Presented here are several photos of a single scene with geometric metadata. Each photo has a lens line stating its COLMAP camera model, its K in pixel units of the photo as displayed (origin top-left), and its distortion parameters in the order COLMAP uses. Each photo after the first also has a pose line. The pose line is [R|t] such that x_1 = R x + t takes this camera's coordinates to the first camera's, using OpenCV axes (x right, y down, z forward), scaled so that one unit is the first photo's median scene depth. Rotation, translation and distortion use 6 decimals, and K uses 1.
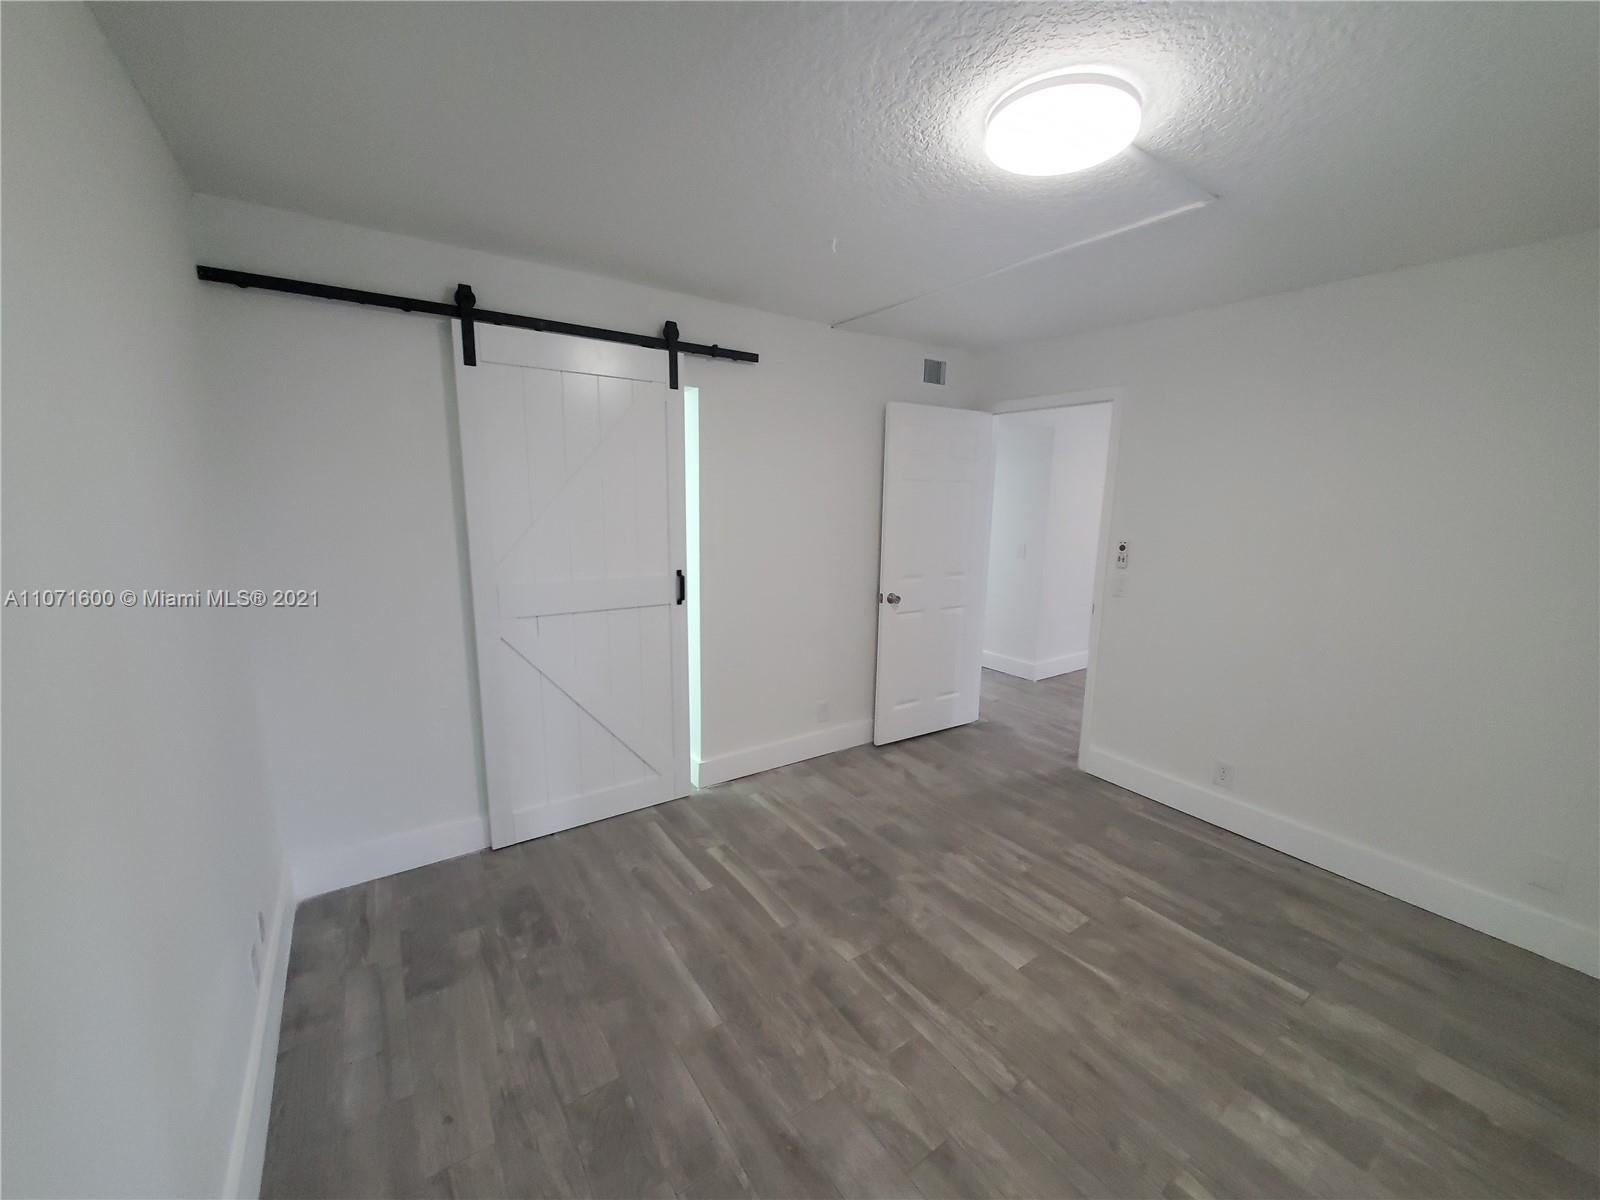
lens RADIAL K [[630.8, 0, 804.0], [0, 630.8, 600.1], [0, 0, 1]] dist [0.000003, -0.000600]
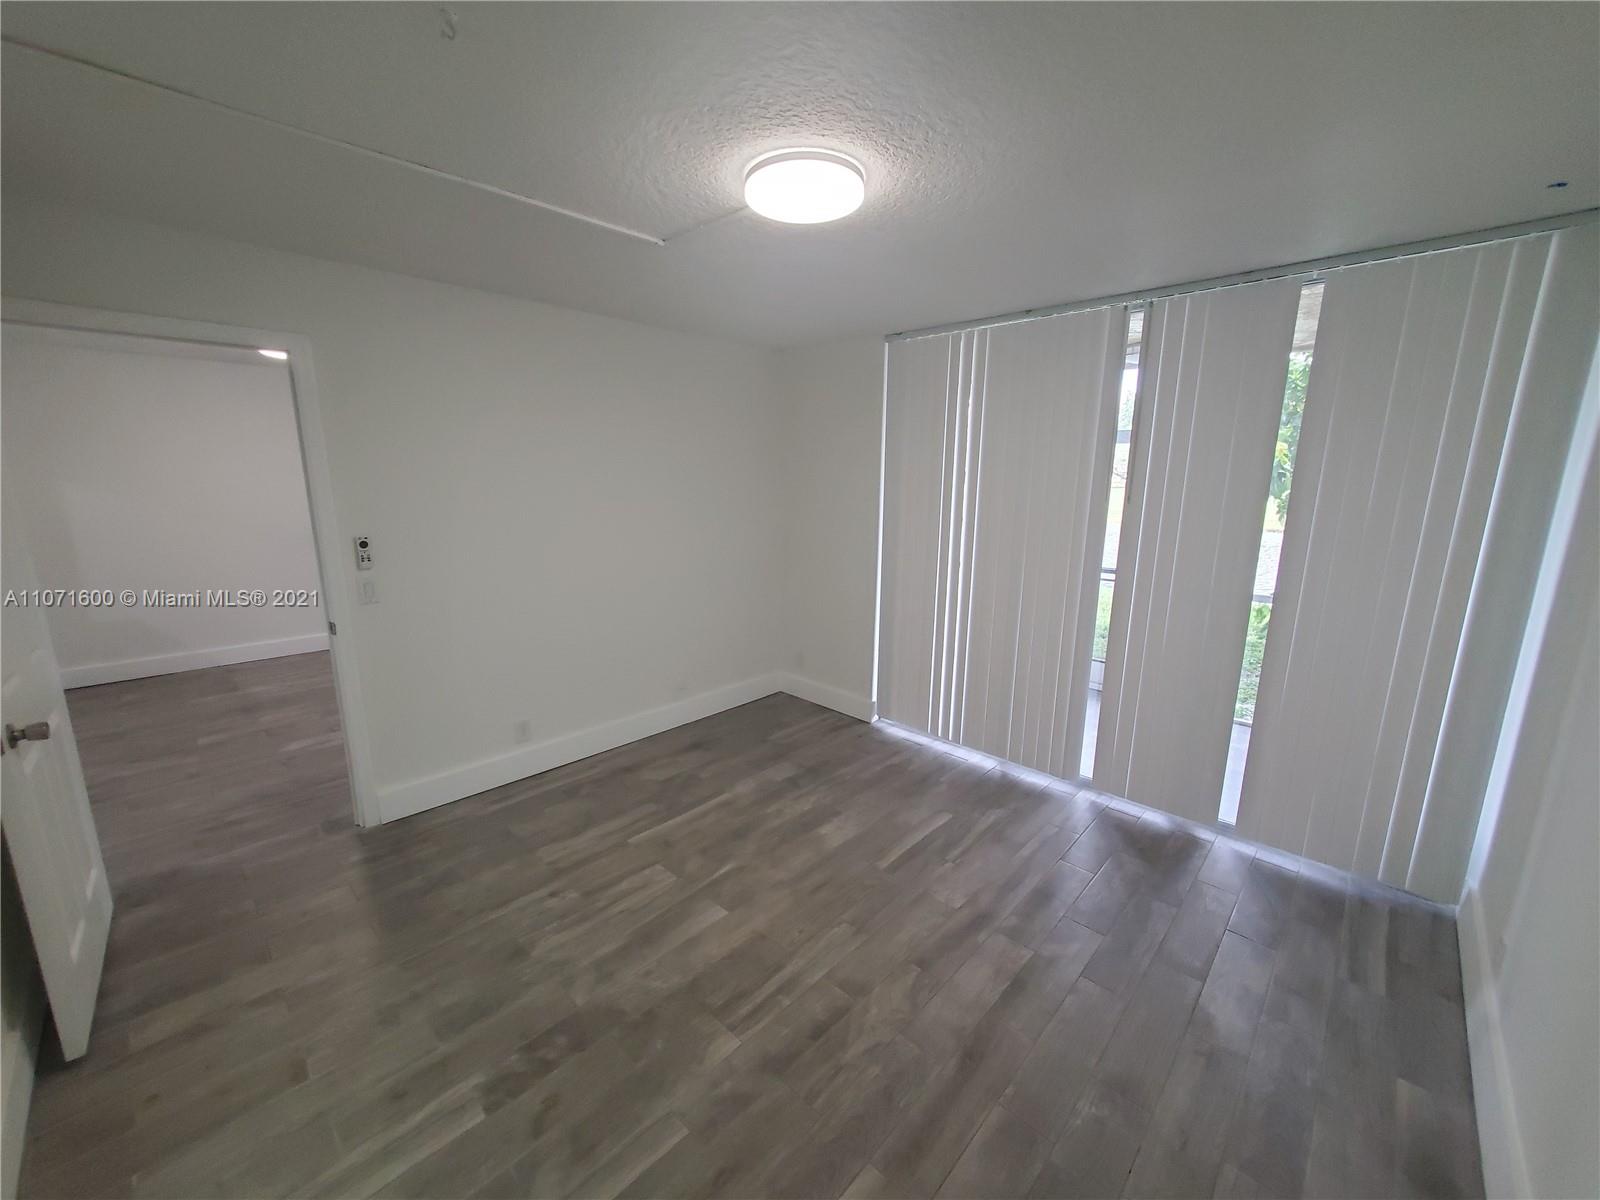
lens RADIAL K [[630.8, 0, 809.2], [0, 630.8, 599.8], [0, 0, 1]] dist [0.000003, -0.000600]
pose [[-0.206259, -0.213735, 0.954869, -0.577574], [0.155864, 0.956216, 0.247704, -0.180702], [-0.966004, 0.199921, -0.163914, 0.844431]]
